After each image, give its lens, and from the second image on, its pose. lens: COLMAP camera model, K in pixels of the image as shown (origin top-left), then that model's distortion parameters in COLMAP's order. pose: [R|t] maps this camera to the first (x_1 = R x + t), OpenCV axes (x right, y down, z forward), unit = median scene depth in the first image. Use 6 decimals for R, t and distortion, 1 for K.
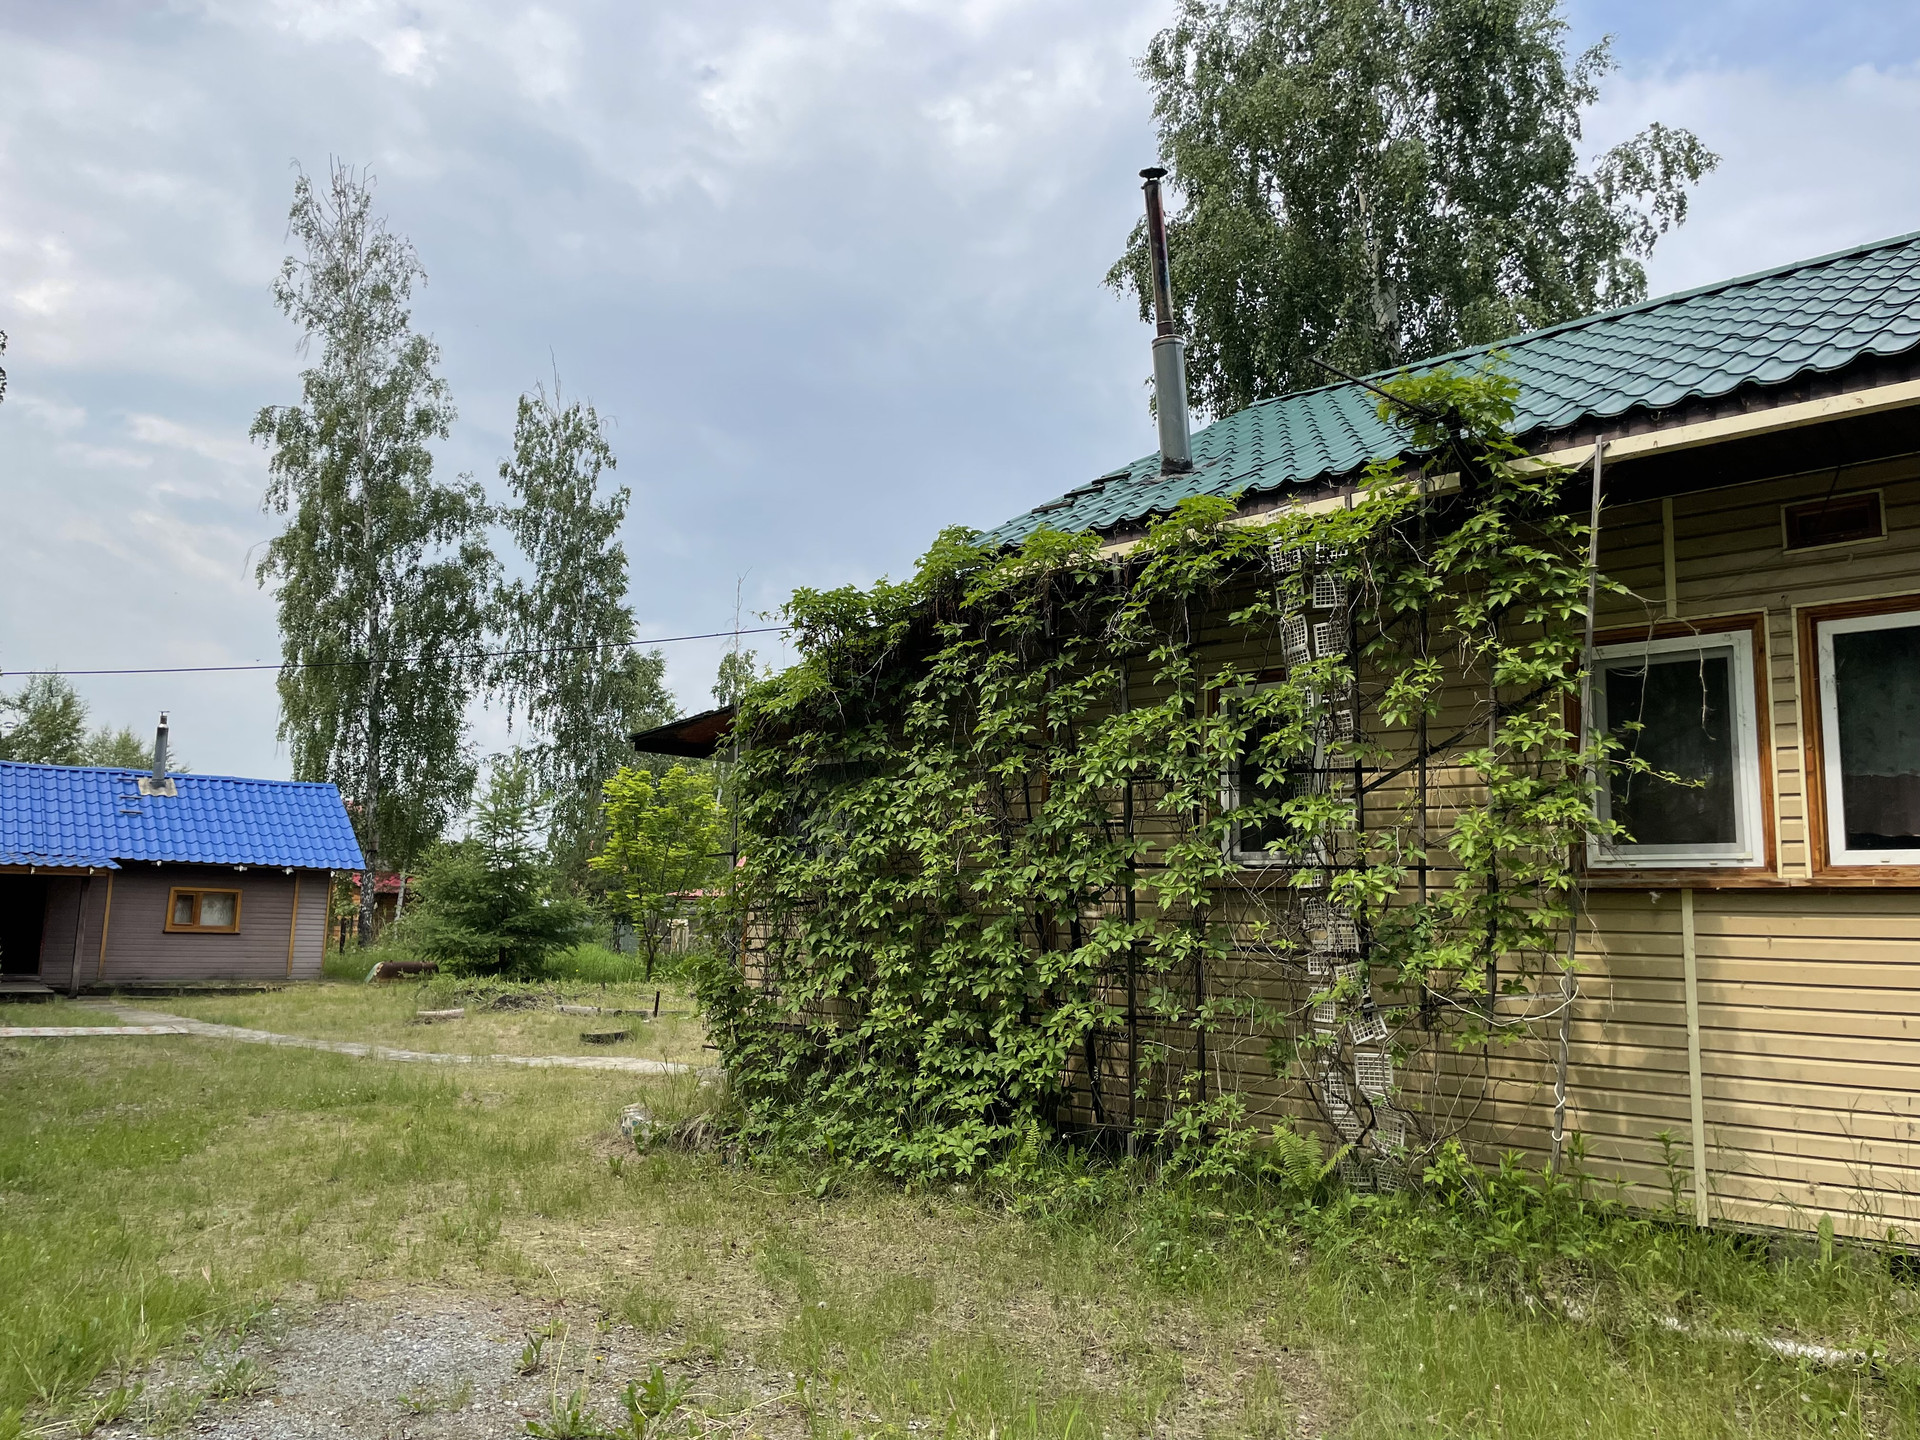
lens RADIAL K [[1458.9, 0, 941.2], [0, 1458.9, 713.0], [0, 0, 1]] dist [0.086093, -0.100901]
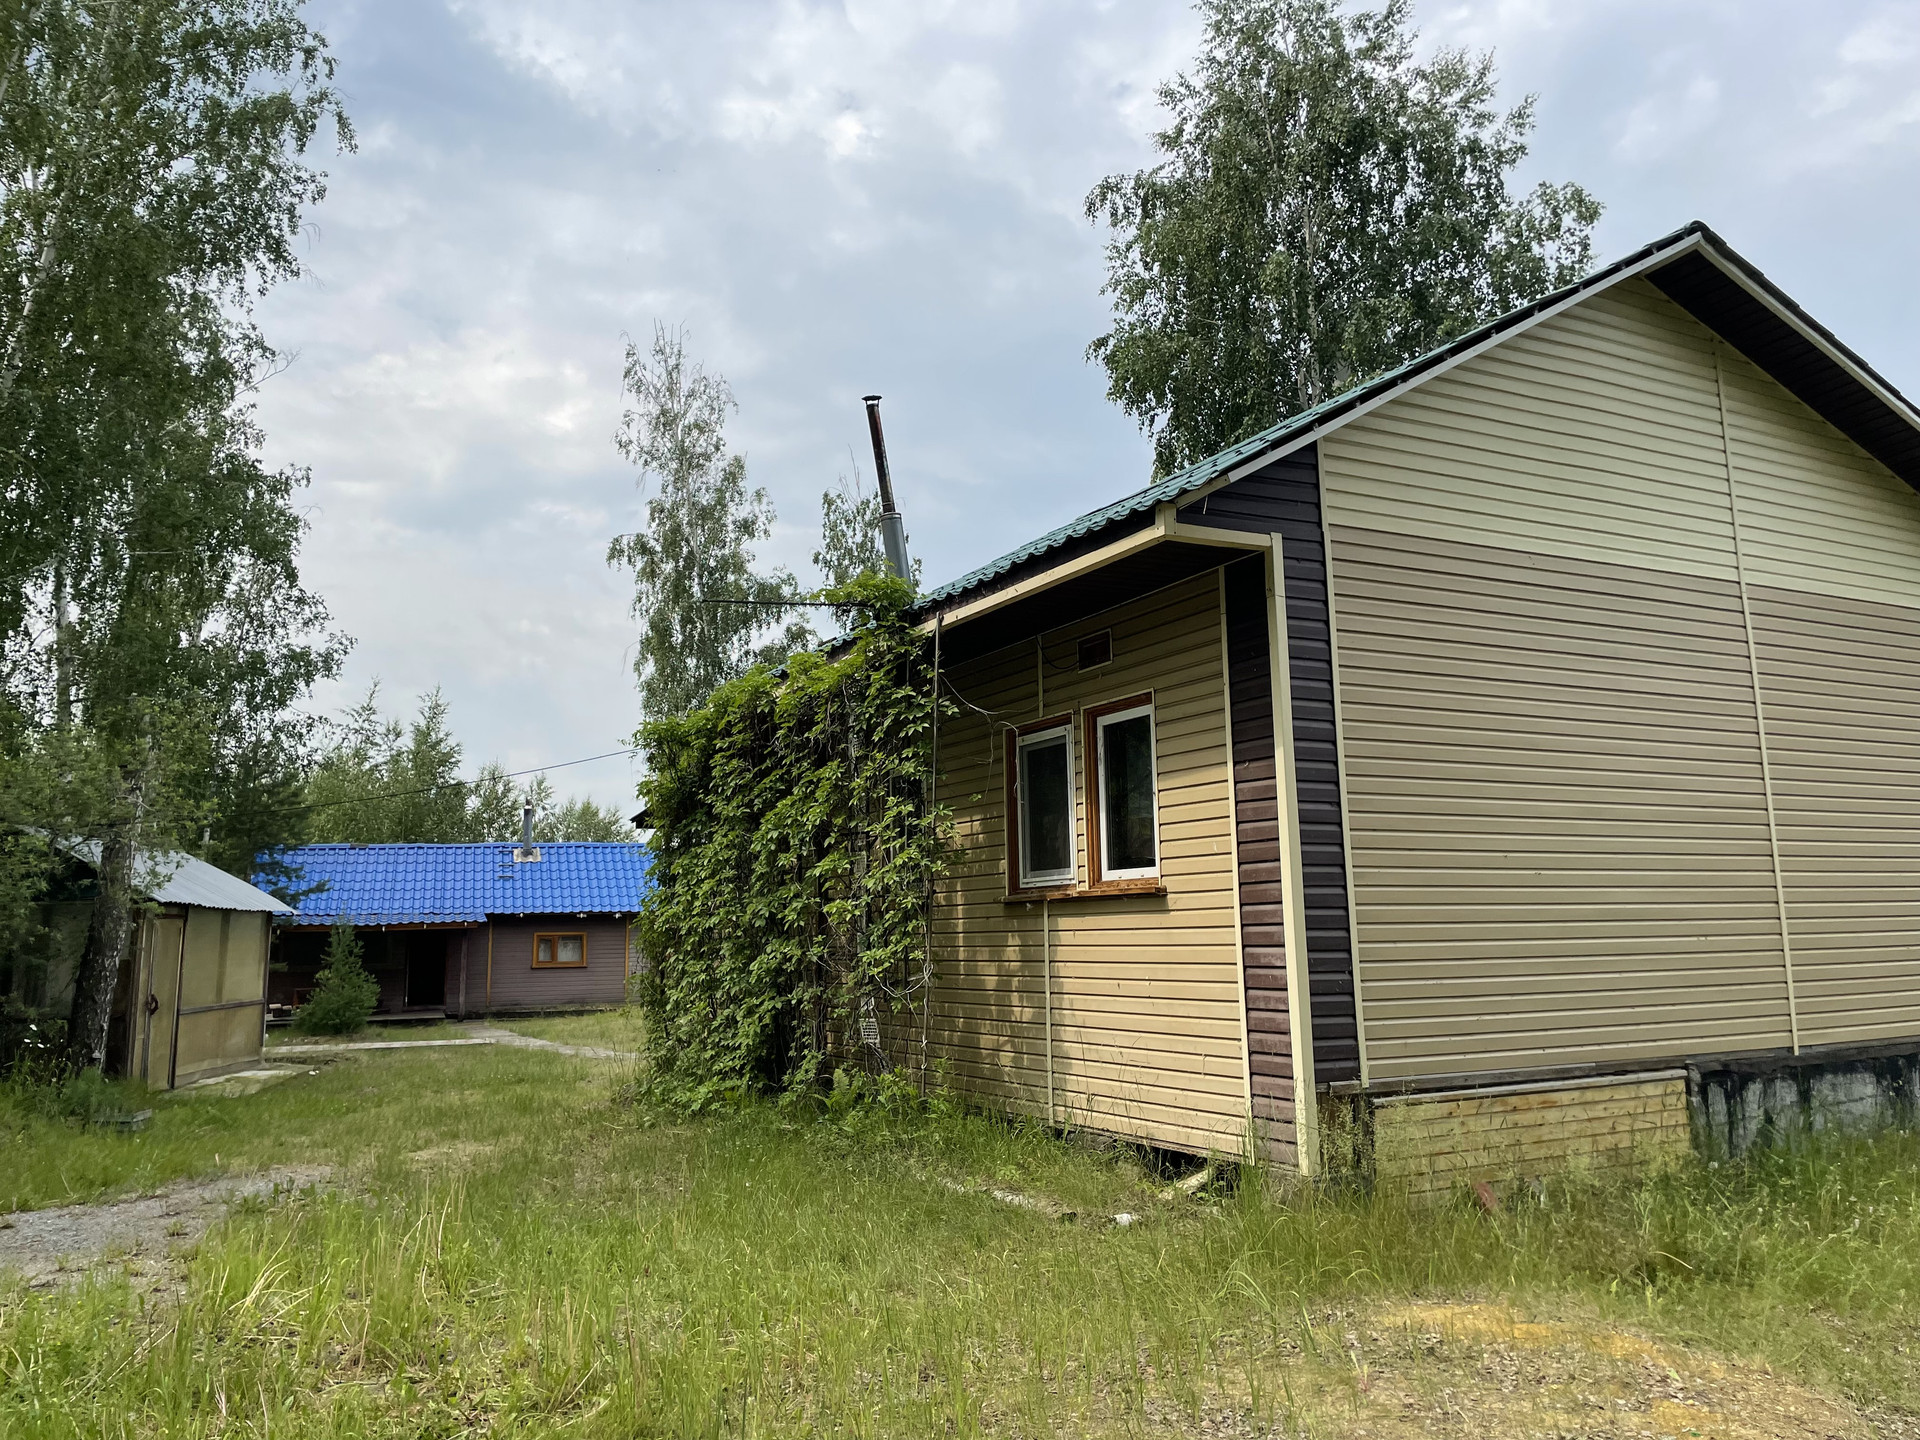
lens RADIAL K [[1458.9, 0, 952.4], [0, 1458.9, 707.4], [0, 0, 1]] dist [0.086093, -0.100901]
pose [[0.950461, -0.092208, -0.296852, 0.363488], [0.088124, 0.995740, -0.027141, -0.018140], [0.298090, -0.000363, 0.954538, -0.181374]]
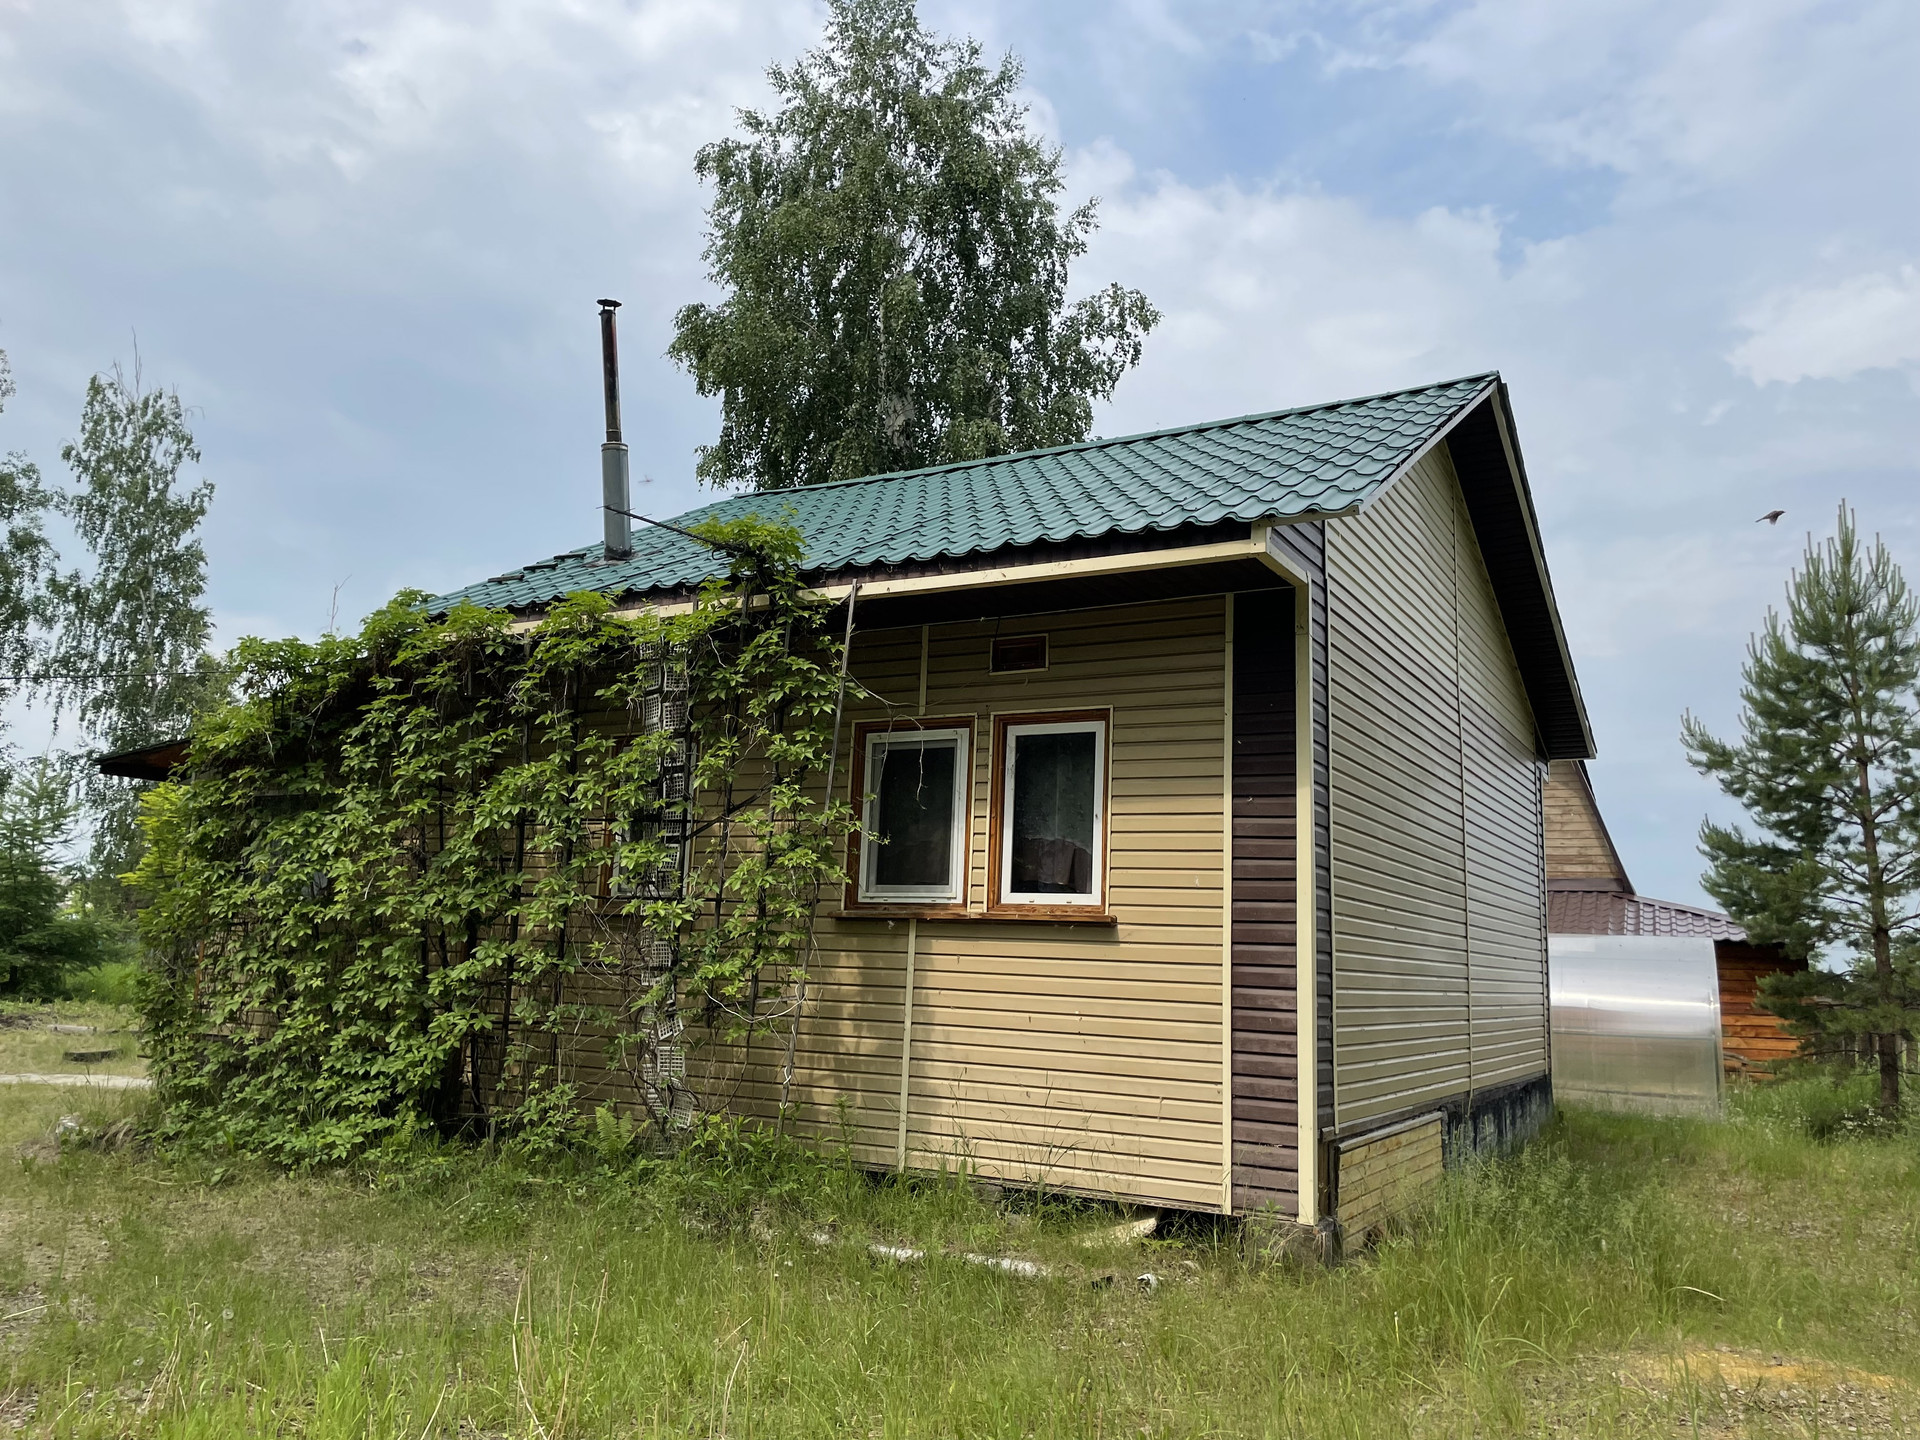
lens RADIAL K [[1458.9, 0, 960.6], [0, 1458.9, 713.2], [0, 0, 1]] dist [0.086093, -0.100901]
pose [[0.969519, 0.052138, 0.239406, 0.091895], [-0.048007, 0.998581, -0.023057, -0.016112], [-0.240268, 0.010861, 0.970646, -0.121939]]
